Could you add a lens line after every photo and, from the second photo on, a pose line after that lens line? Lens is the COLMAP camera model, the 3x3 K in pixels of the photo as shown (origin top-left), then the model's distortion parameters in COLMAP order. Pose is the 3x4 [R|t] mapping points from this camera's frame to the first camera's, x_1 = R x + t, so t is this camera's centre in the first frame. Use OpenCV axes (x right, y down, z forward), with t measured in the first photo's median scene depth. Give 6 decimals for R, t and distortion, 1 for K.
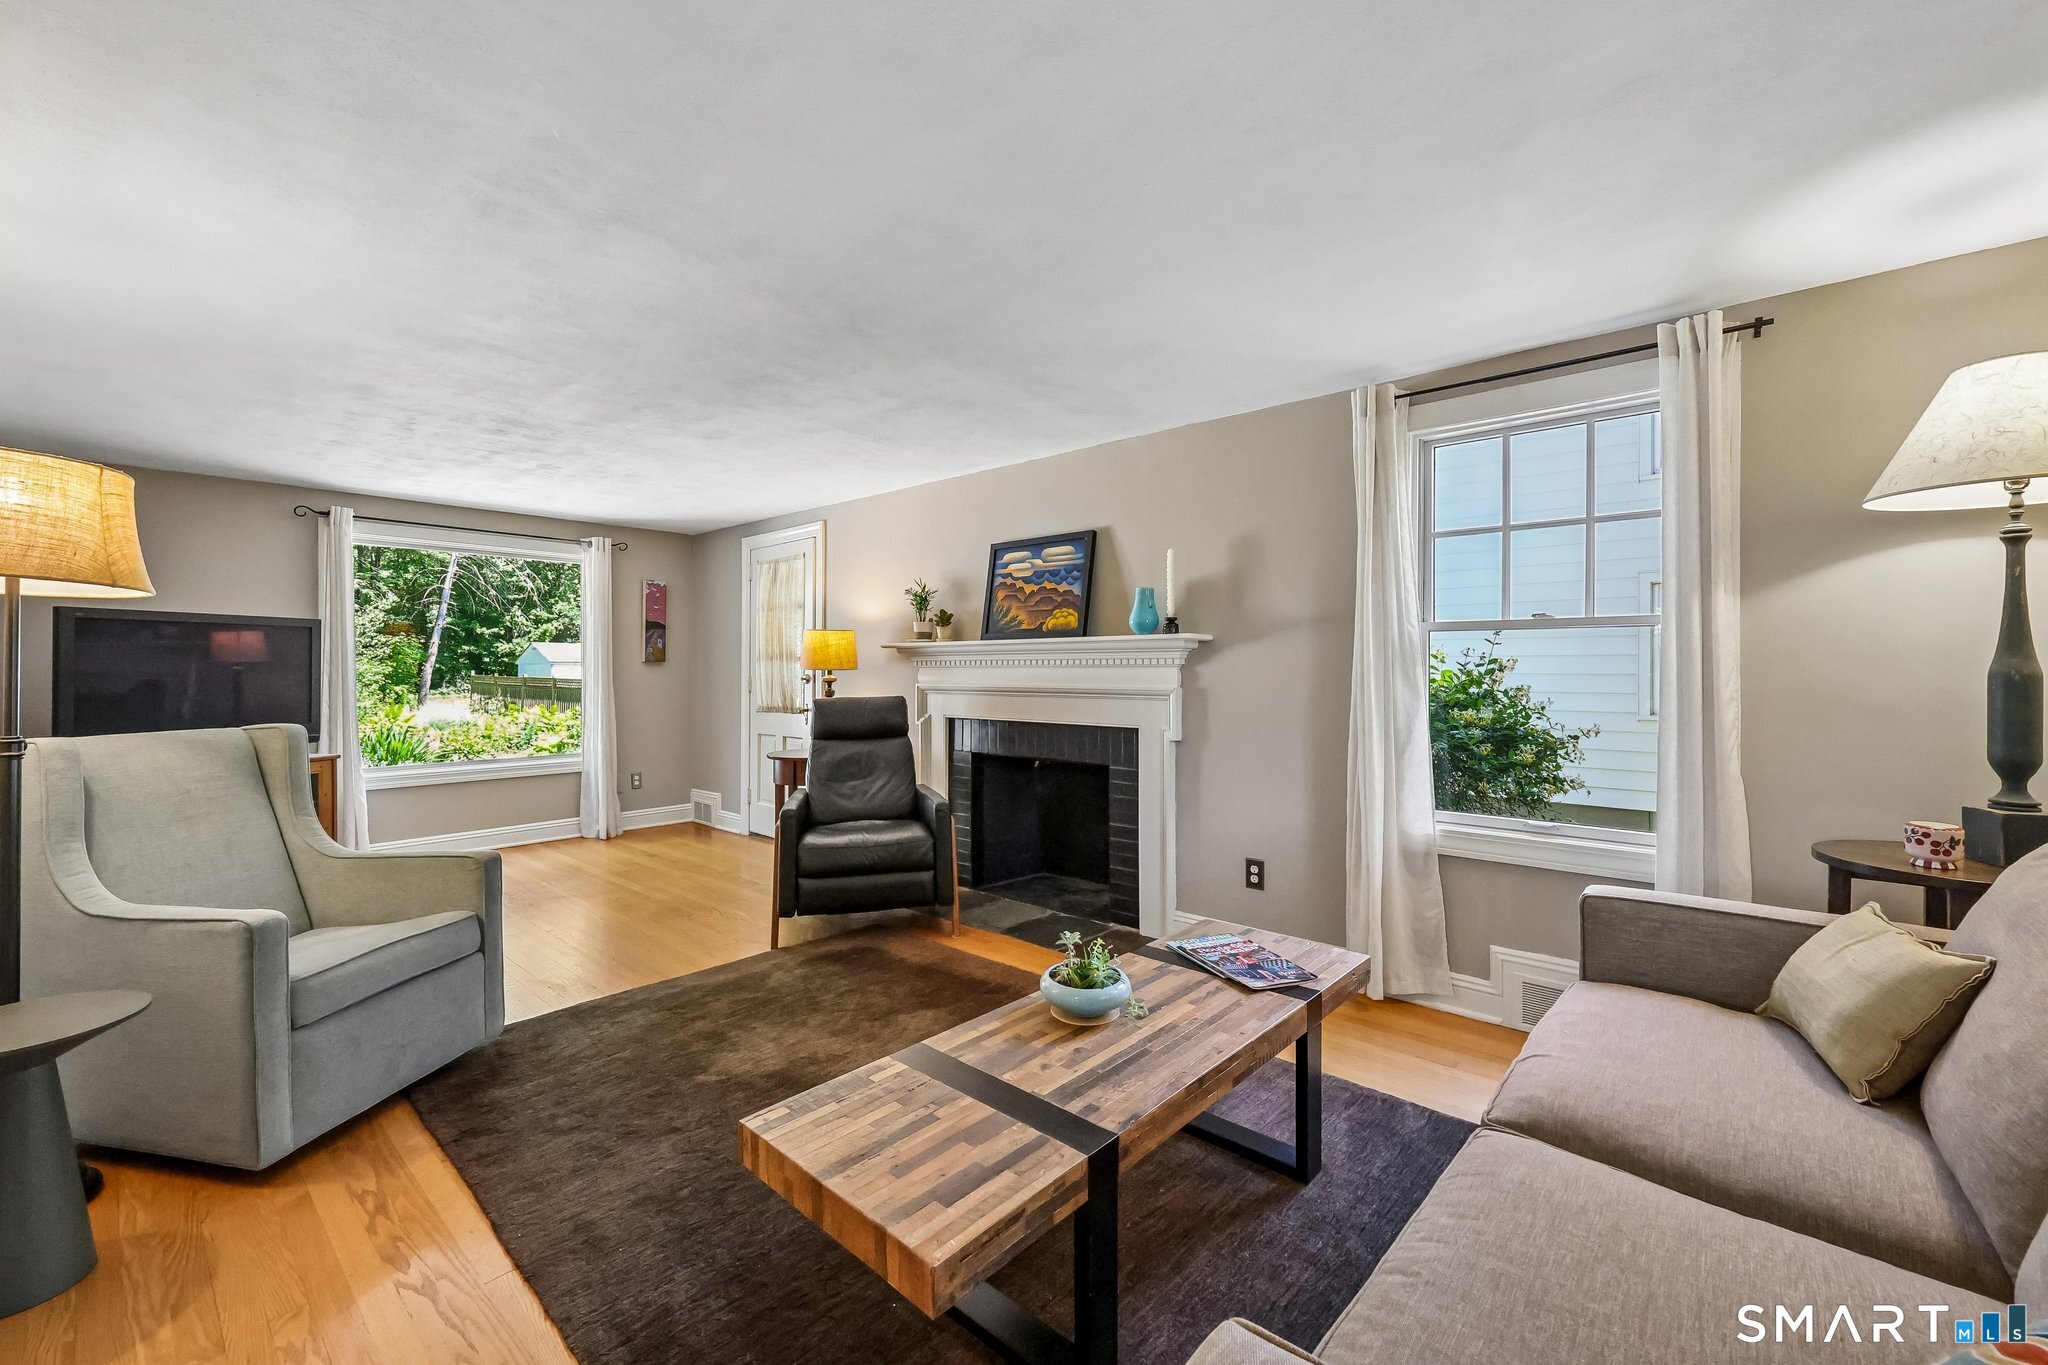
lens RADIAL K [[843.0, 0, 1014.9], [0, 843.0, 670.1], [0, 0, 1]] dist [0.000299, 0.000120]
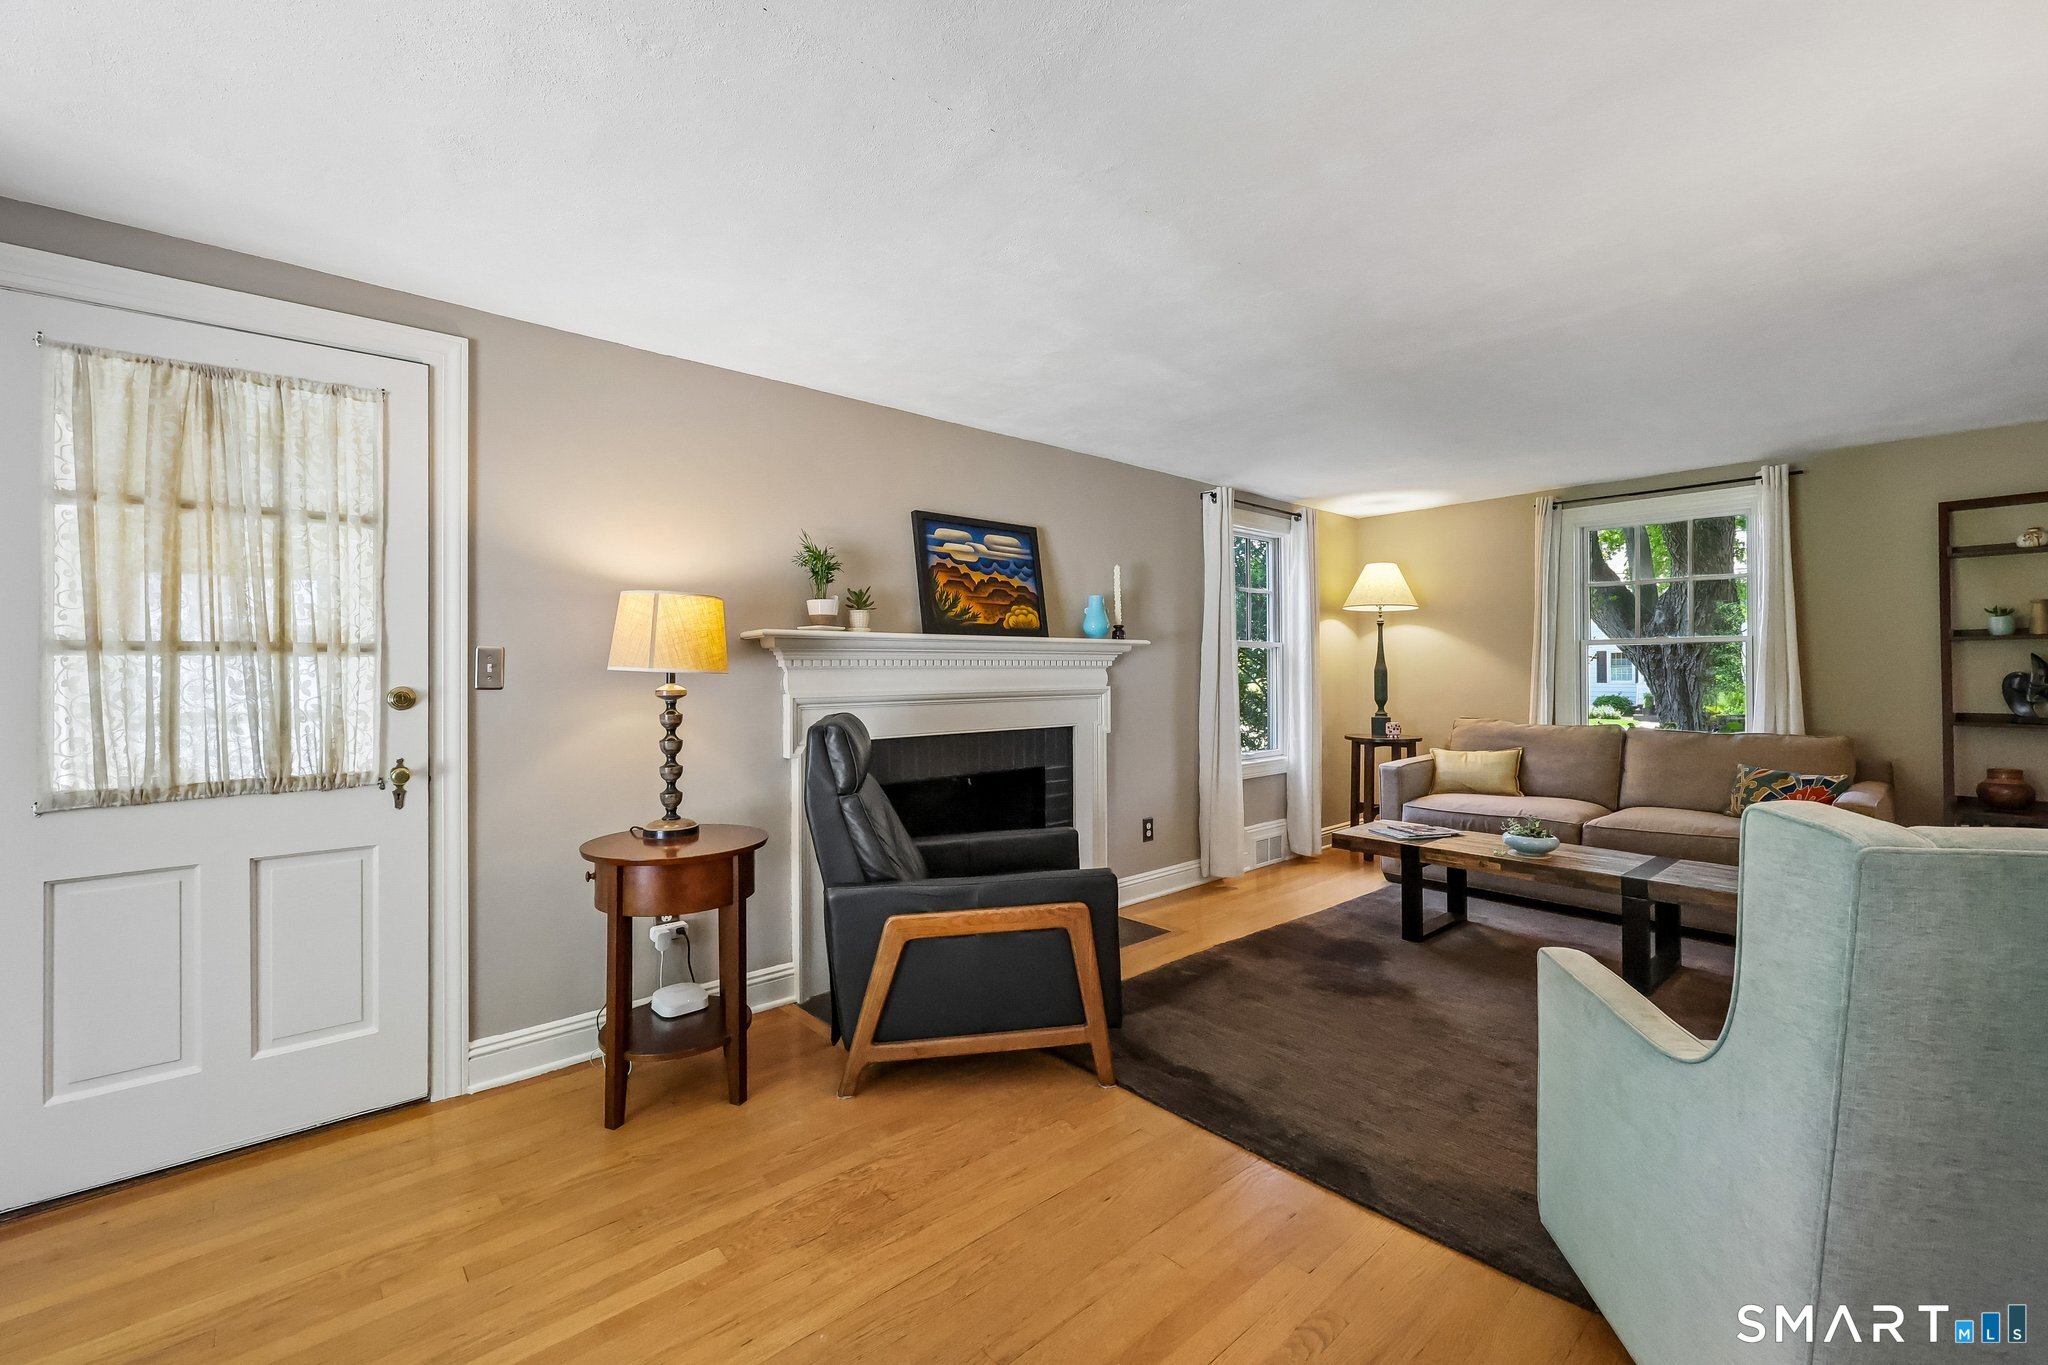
lens RADIAL K [[843.0, 0, 1014.9], [0, 843.0, 670.1], [0, 0, 1]] dist [0.000299, 0.000120]
pose [[0.112875, -0.006109, 0.993590, -0.854226], [0.000999, 0.999981, 0.006035, -0.007568], [-0.993609, 0.000311, 0.112879, 0.891145]]
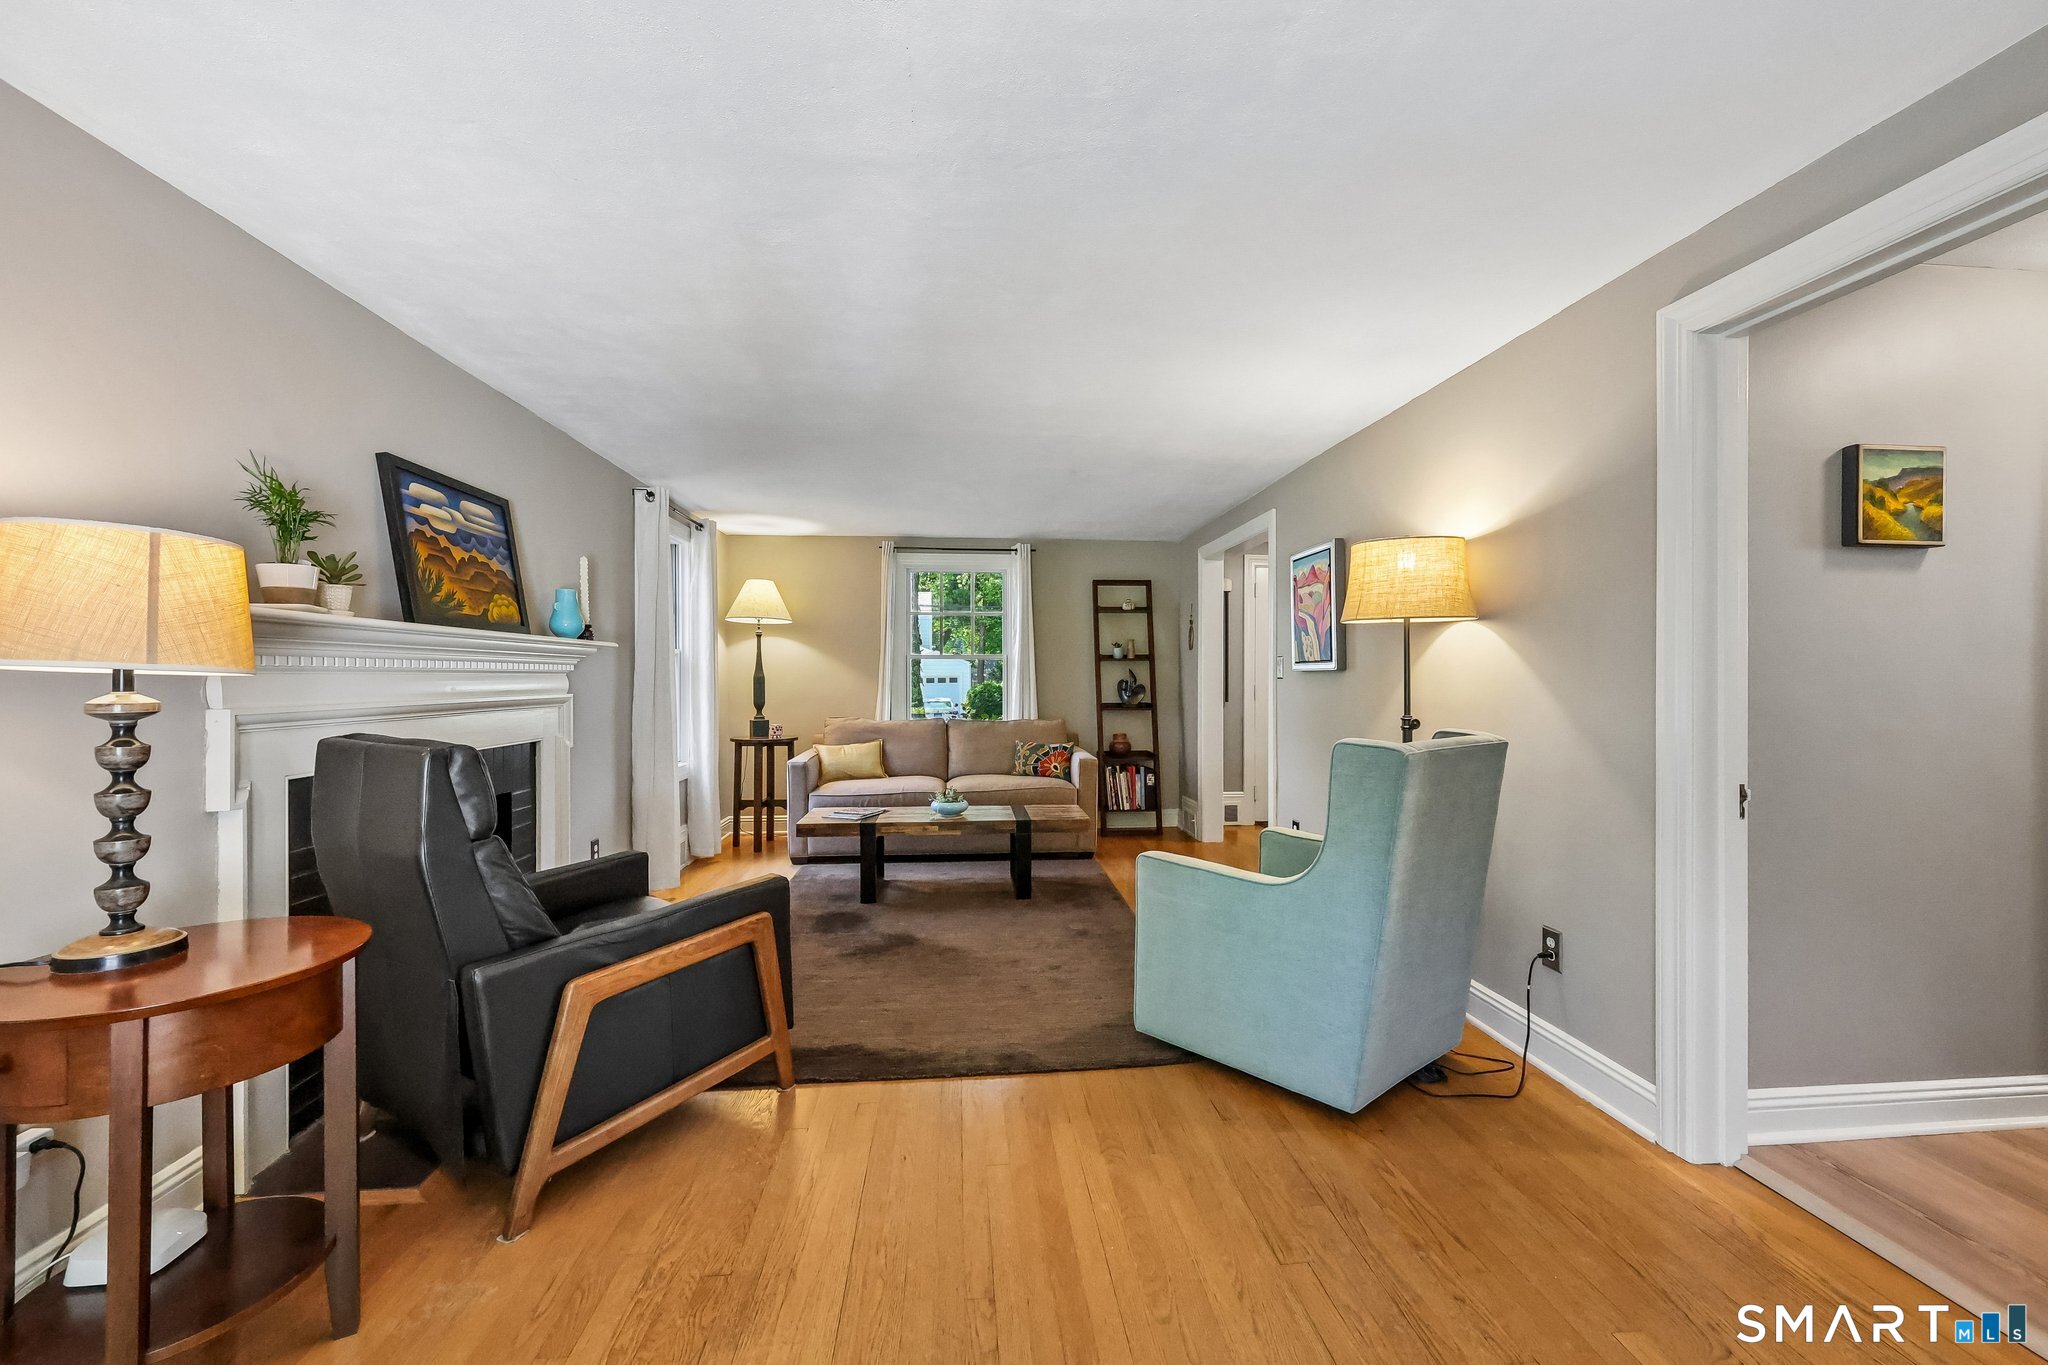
lens RADIAL K [[829.7, 0, 1028.0], [0, 829.7, 679.5], [0, 0, 1]] dist [0.000198, -0.000074]
pose [[-0.736143, -0.006915, 0.676790, -0.777593], [-0.006108, 0.999975, 0.003574, -0.002875], [-0.676798, -0.001503, -0.736167, 1.211537]]
